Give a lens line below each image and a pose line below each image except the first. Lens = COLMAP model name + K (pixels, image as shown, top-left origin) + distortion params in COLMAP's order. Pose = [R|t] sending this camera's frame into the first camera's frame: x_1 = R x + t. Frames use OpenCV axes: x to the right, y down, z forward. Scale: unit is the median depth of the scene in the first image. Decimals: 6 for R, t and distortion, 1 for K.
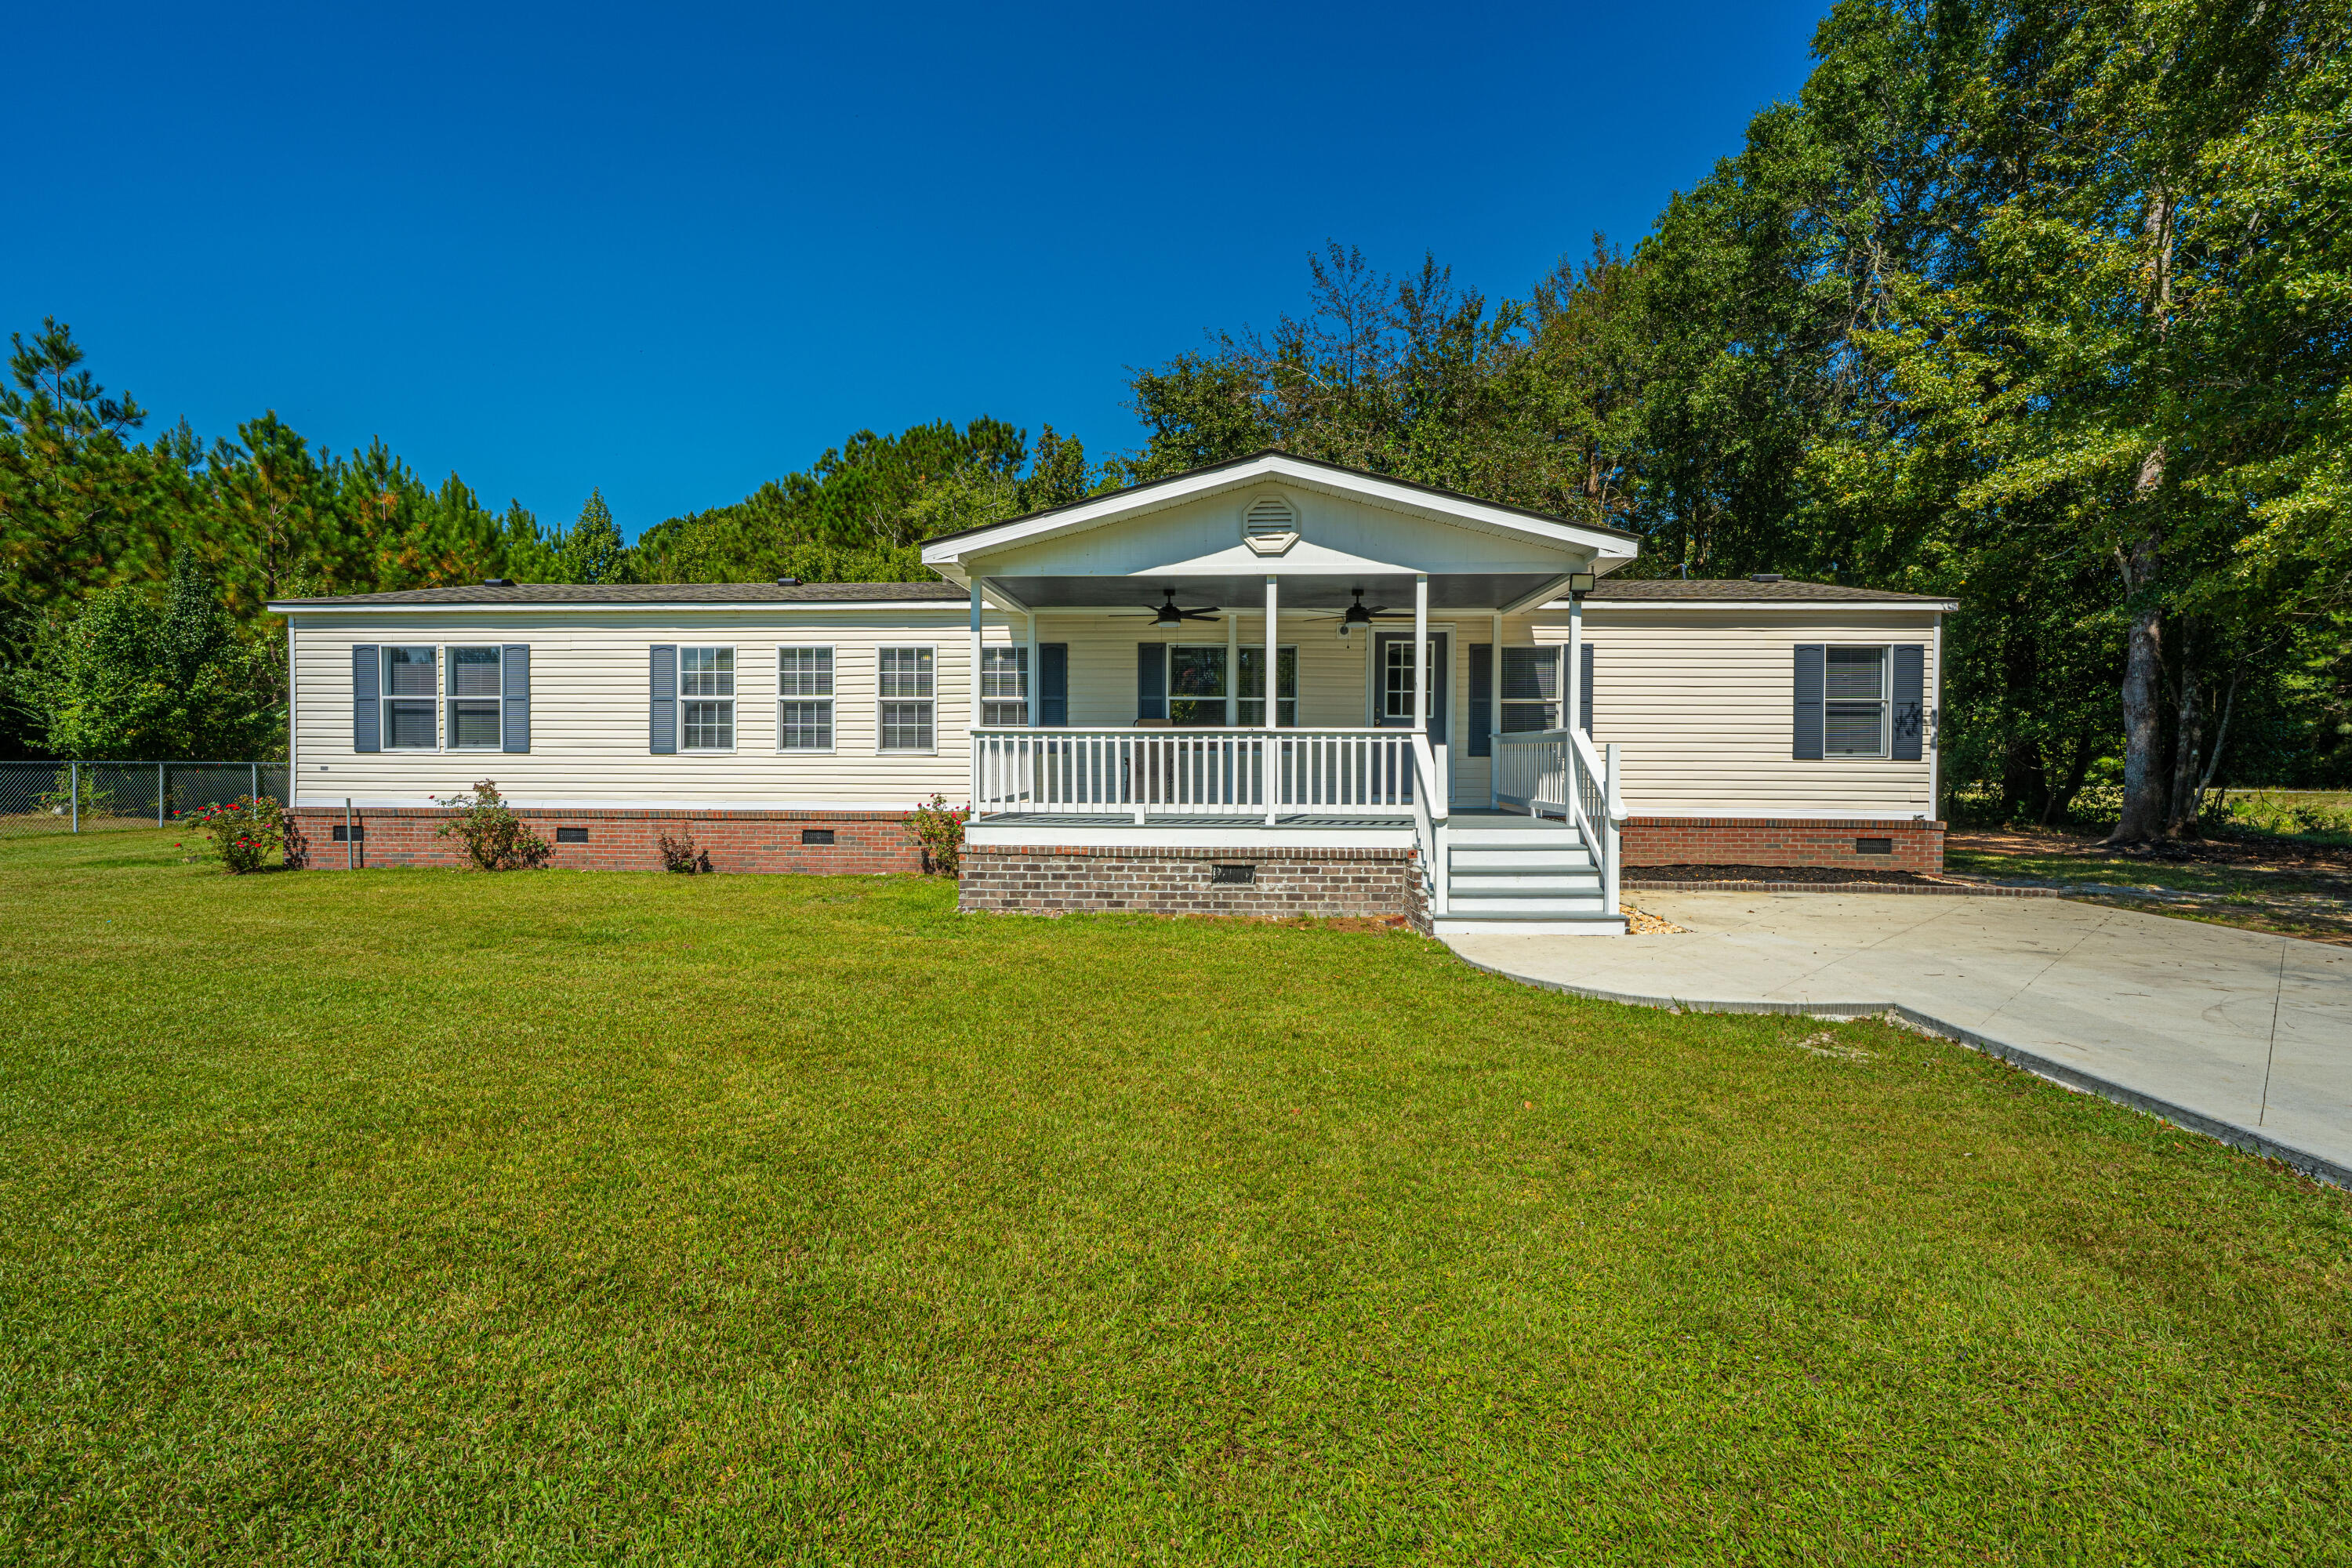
lens RADIAL K [[1047.7, 0, 1184.1], [0, 1047.7, 775.3], [0, 0, 1]] dist [-0.001981, -0.000122]
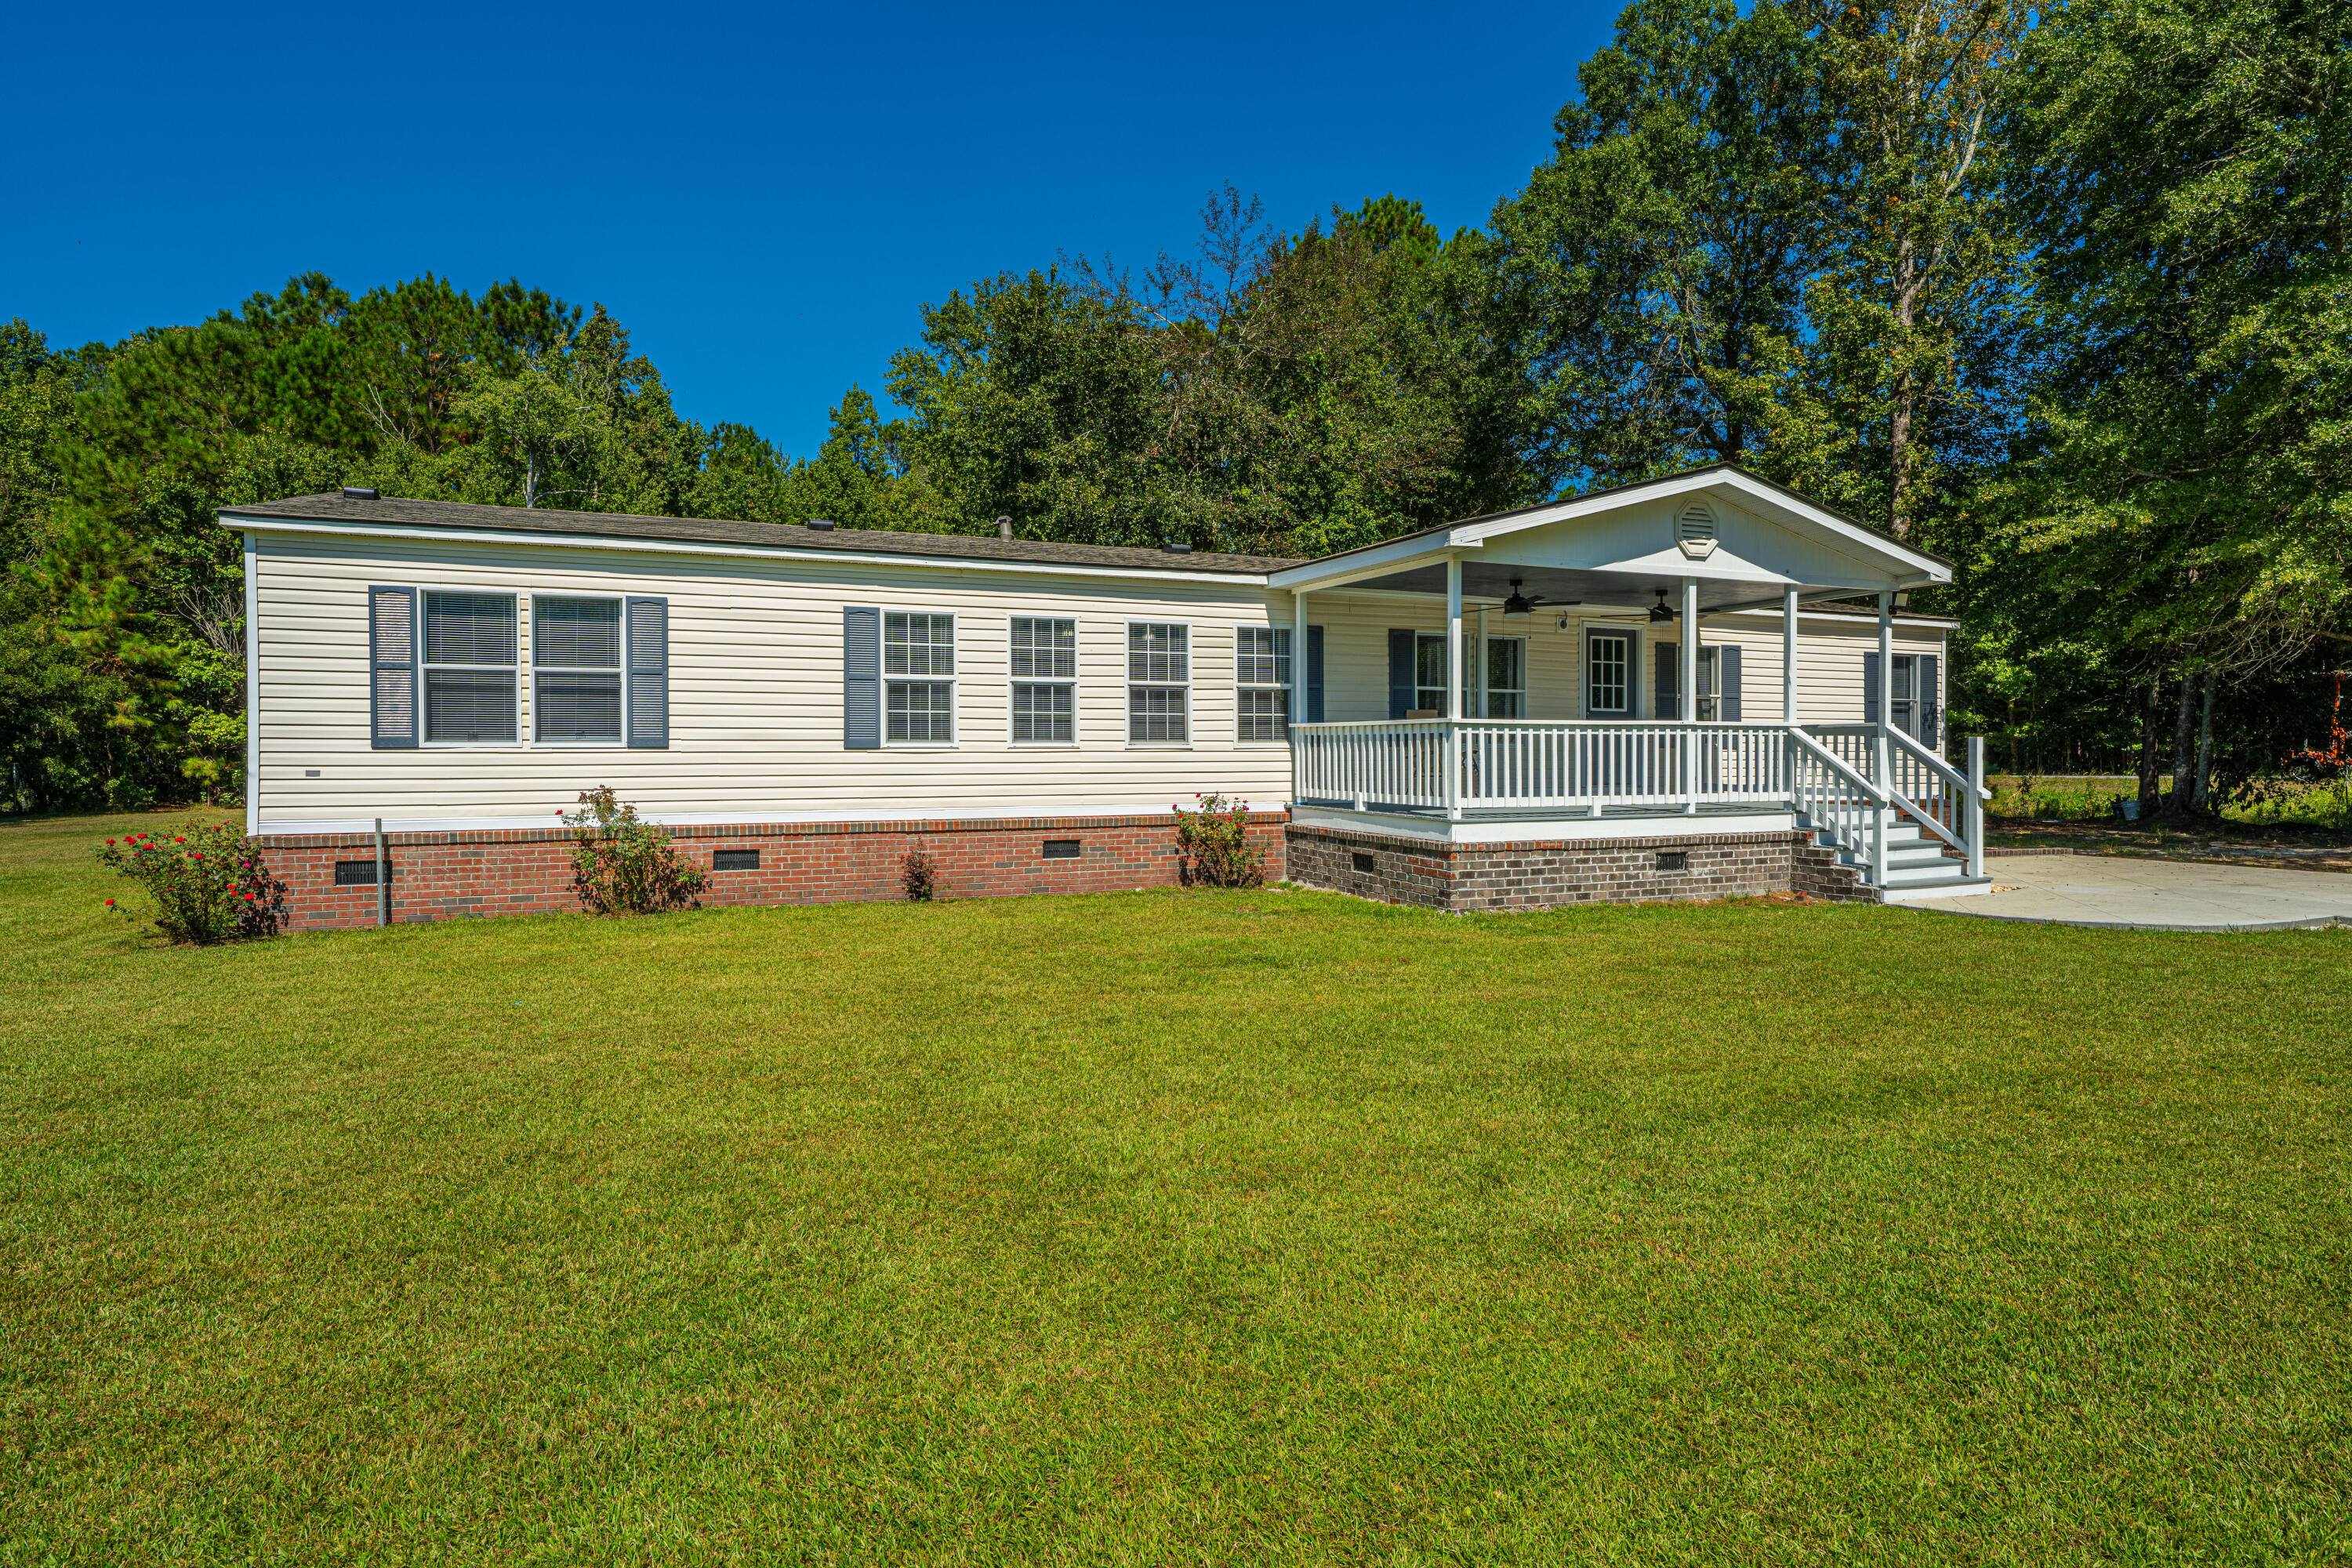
lens RADIAL K [[1278.2, 0, 1180.6], [0, 1278.2, 755.4], [0, 0, 1]] dist [-0.003608, 0.000925]
pose [[0.894722, -0.006320, 0.446579, -0.714936], [0.012602, 0.999859, -0.011097, -0.002343], [-0.446446, 0.015556, 0.894675, 0.058665]]
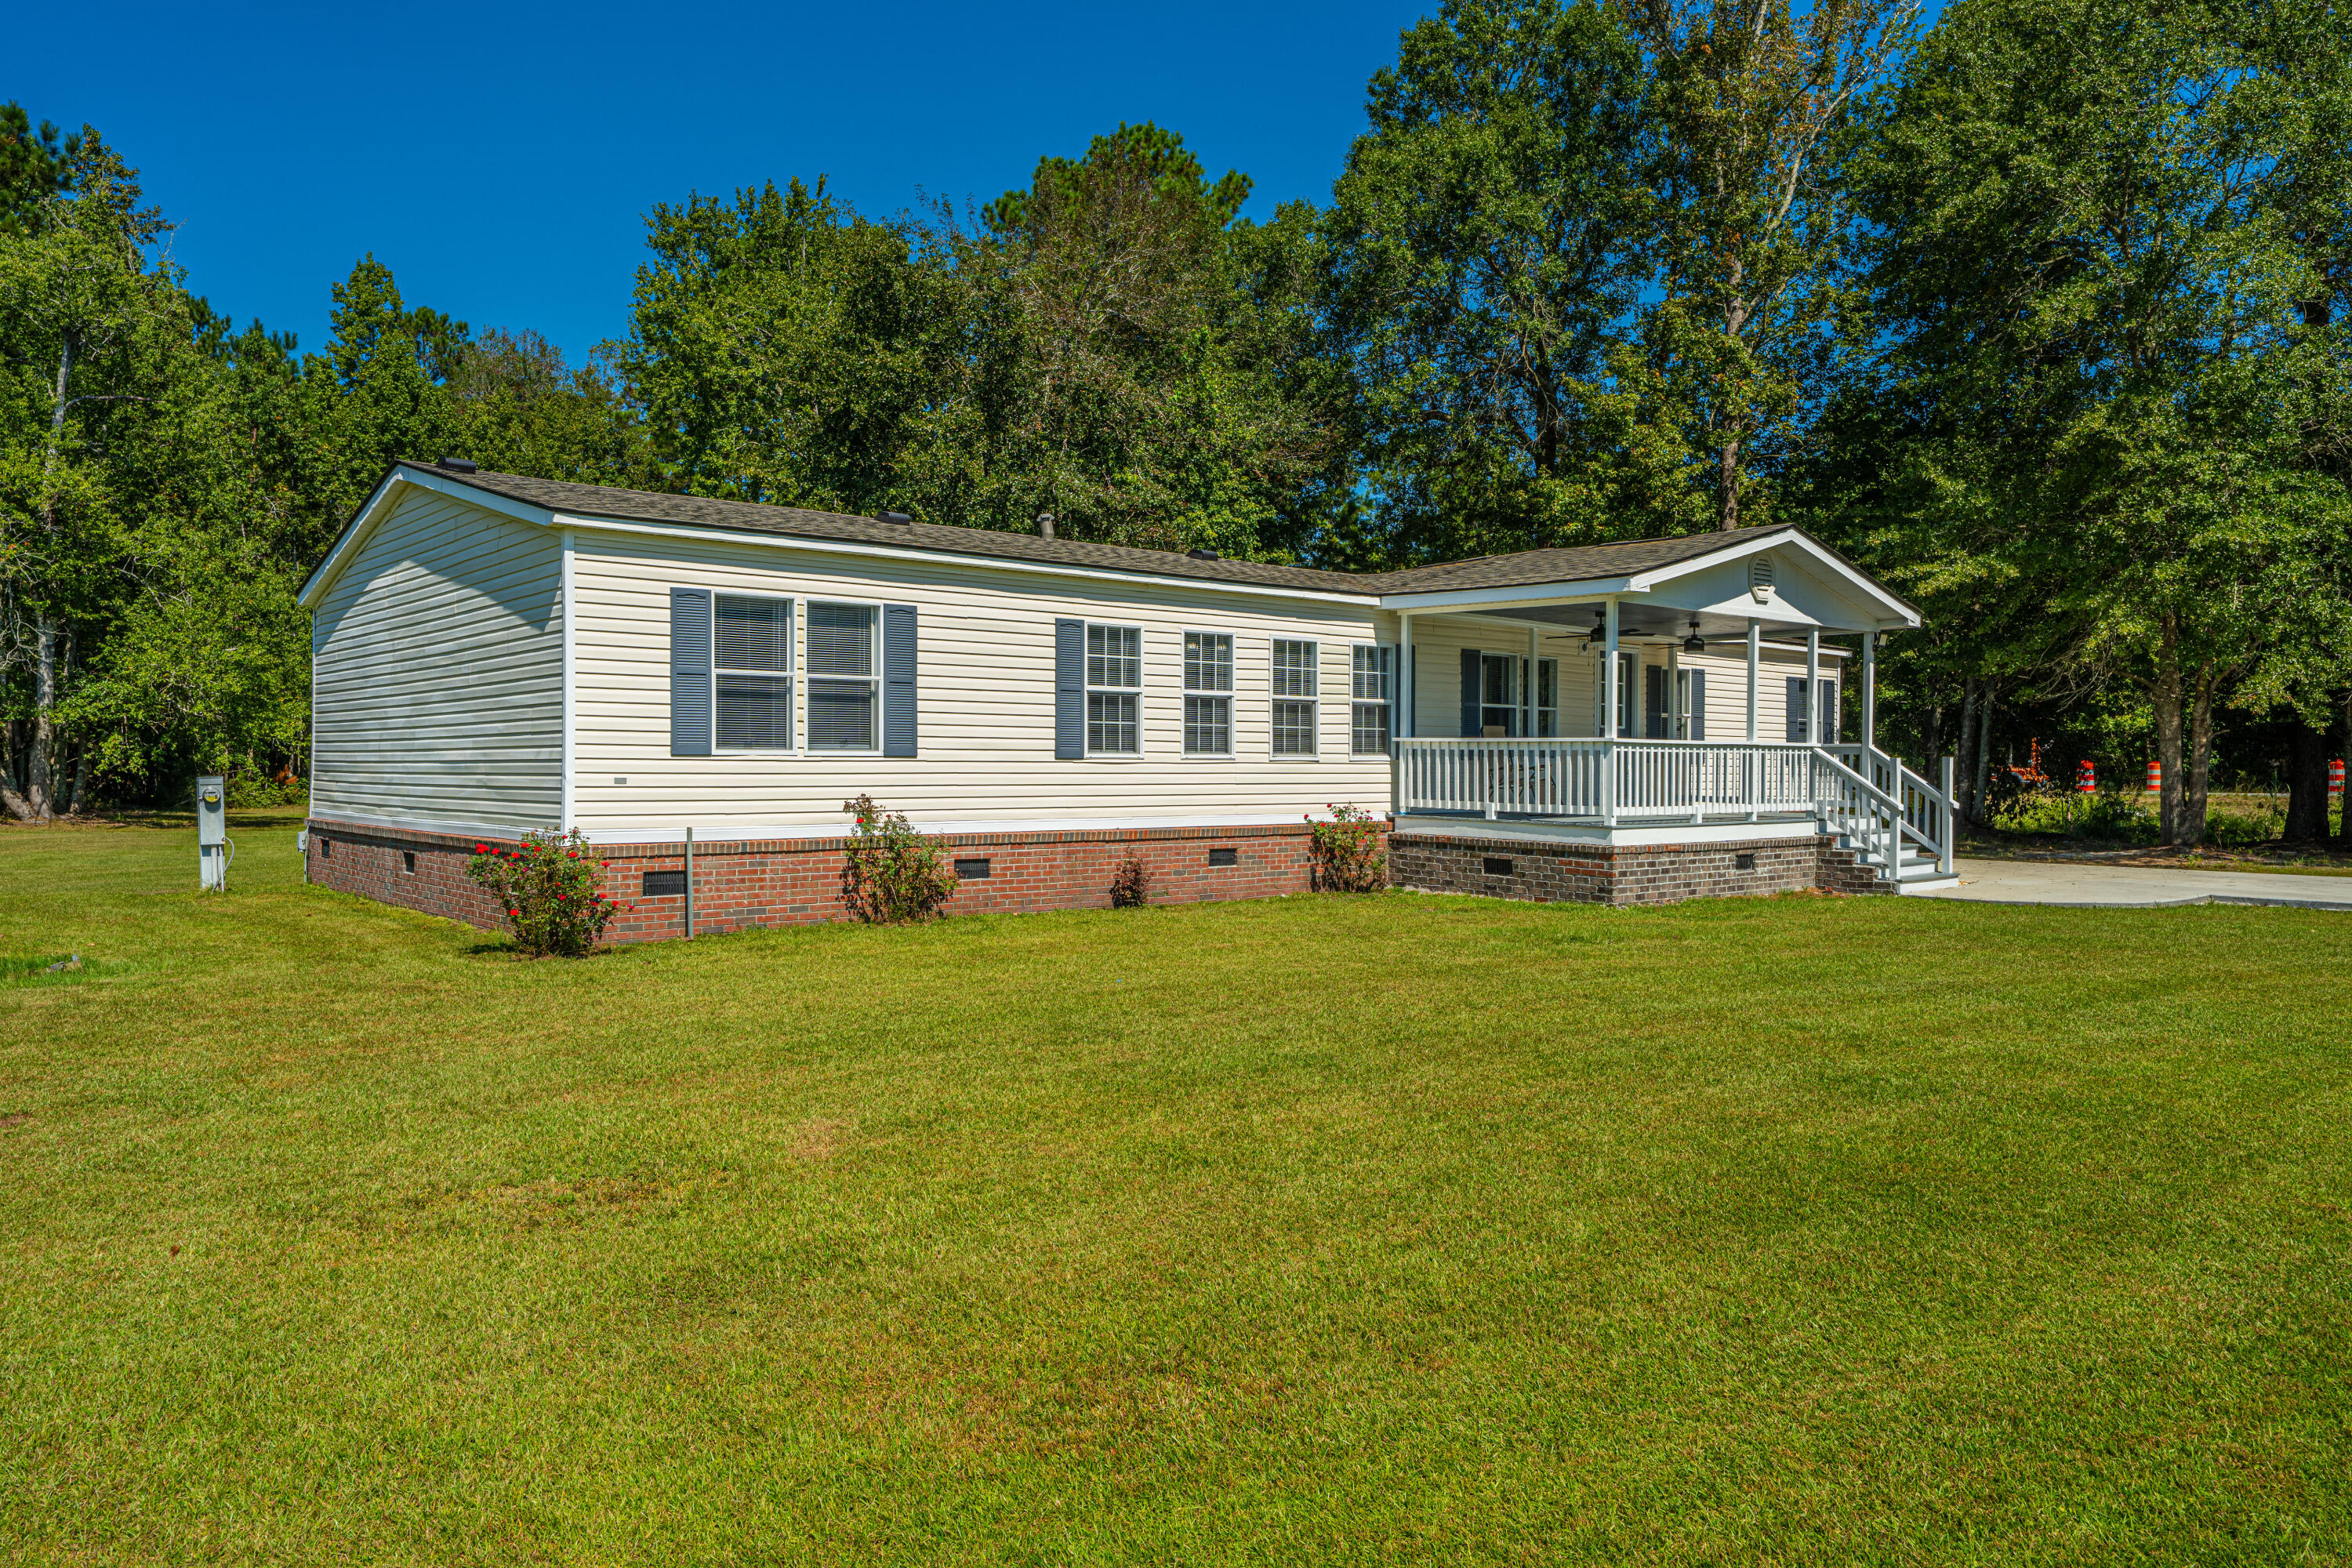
lens RADIAL K [[1624.4, 0, 1196.5], [0, 1624.4, 753.3], [0, 0, 1]] dist [-0.001823, 0.000039]
pose [[0.715460, 0.004357, 0.698640, -1.288634], [0.006462, 0.999897, -0.012852, -0.008630], [-0.698624, 0.013710, 0.715358, 0.070411]]
